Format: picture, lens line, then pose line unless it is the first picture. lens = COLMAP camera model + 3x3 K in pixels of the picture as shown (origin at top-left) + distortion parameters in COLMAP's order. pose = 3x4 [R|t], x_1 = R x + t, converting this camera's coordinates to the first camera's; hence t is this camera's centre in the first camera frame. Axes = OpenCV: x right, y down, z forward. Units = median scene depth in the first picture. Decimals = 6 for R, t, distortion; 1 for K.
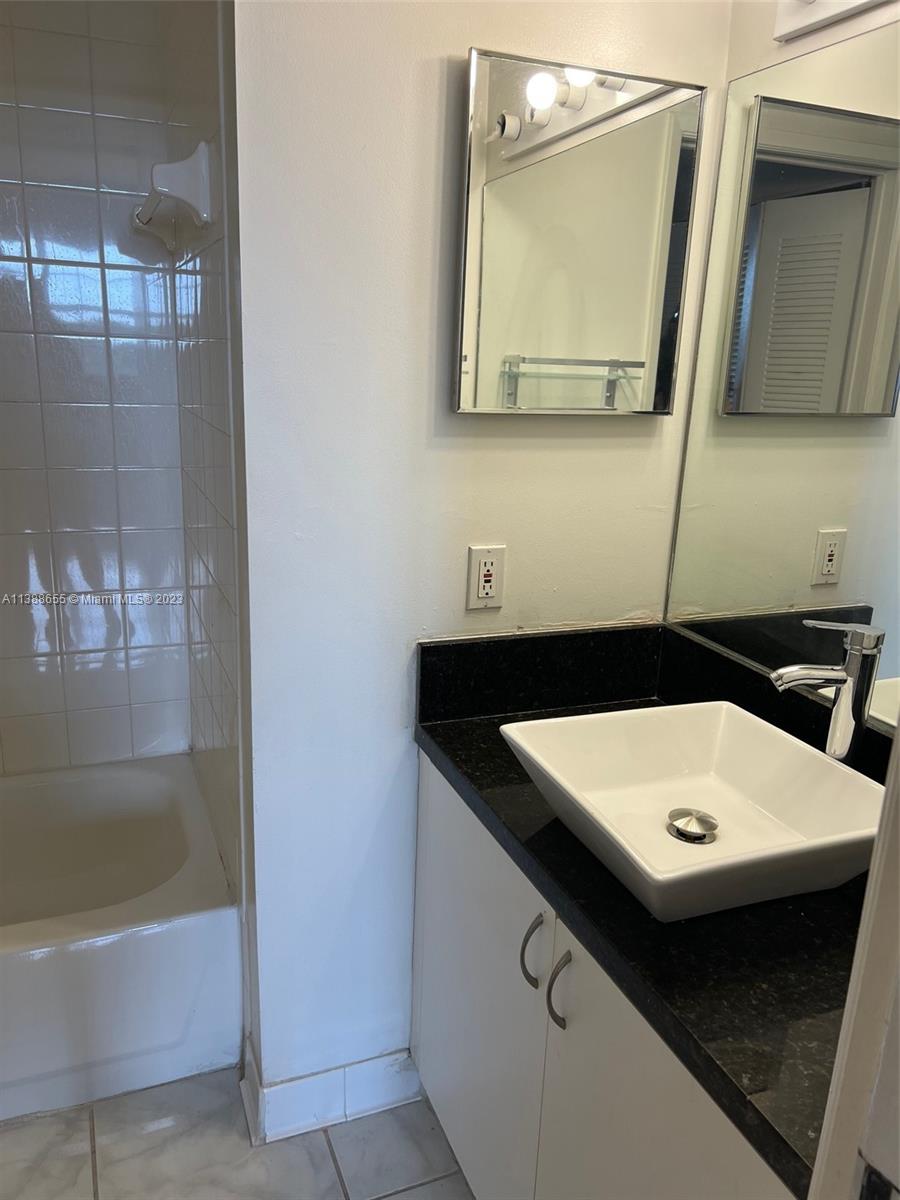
lens RADIAL K [[892.4, 0, 450.0], [0, 892.4, 600.0], [0, 0, 1]] dist [0.003671, -0.003640]
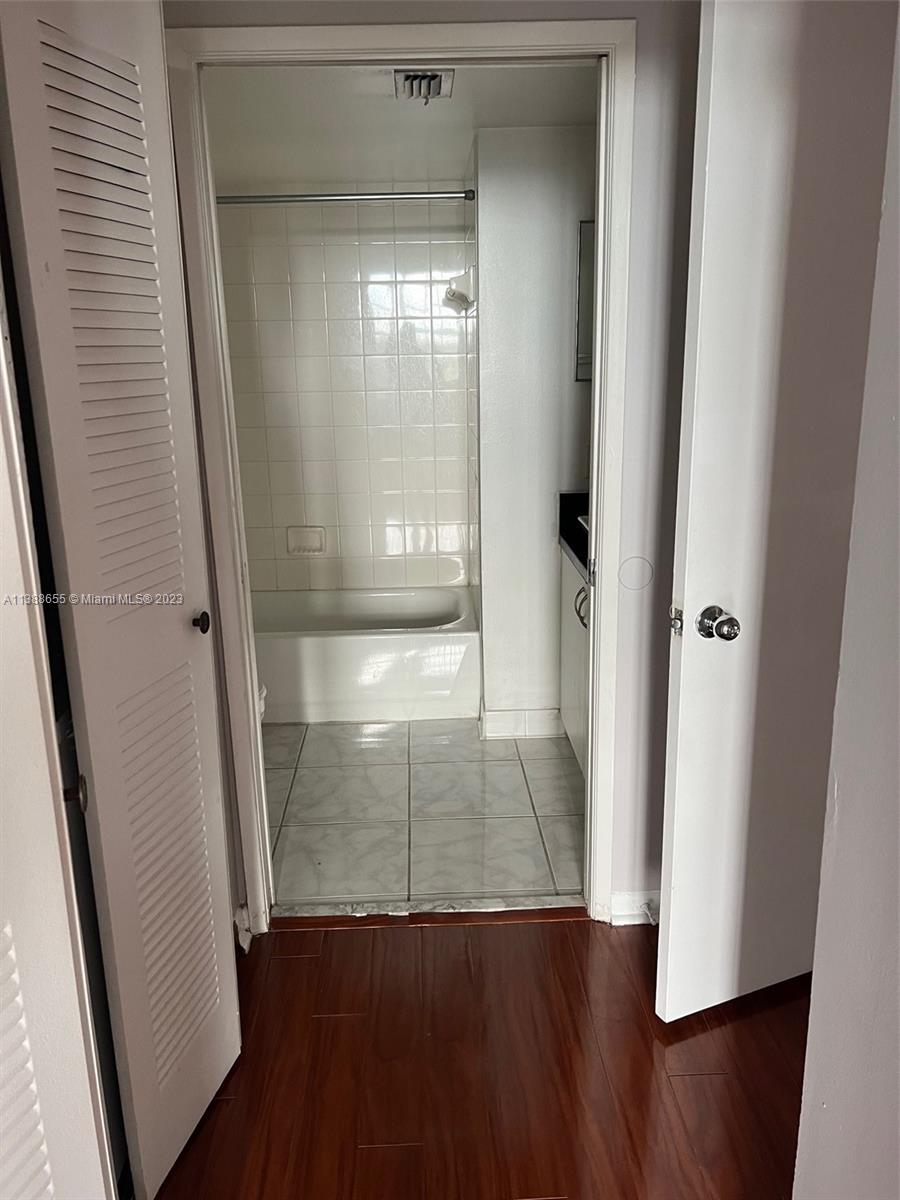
lens RADIAL K [[892.4, 0, 450.0], [0, 892.4, 600.0], [0, 0, 1]] dist [0.003671, -0.003640]
pose [[0.938377, 0.043581, -0.342854, 0.393528], [-0.037699, 0.999006, 0.023808, 0.219239], [0.343551, -0.009415, 0.939087, -0.940657]]
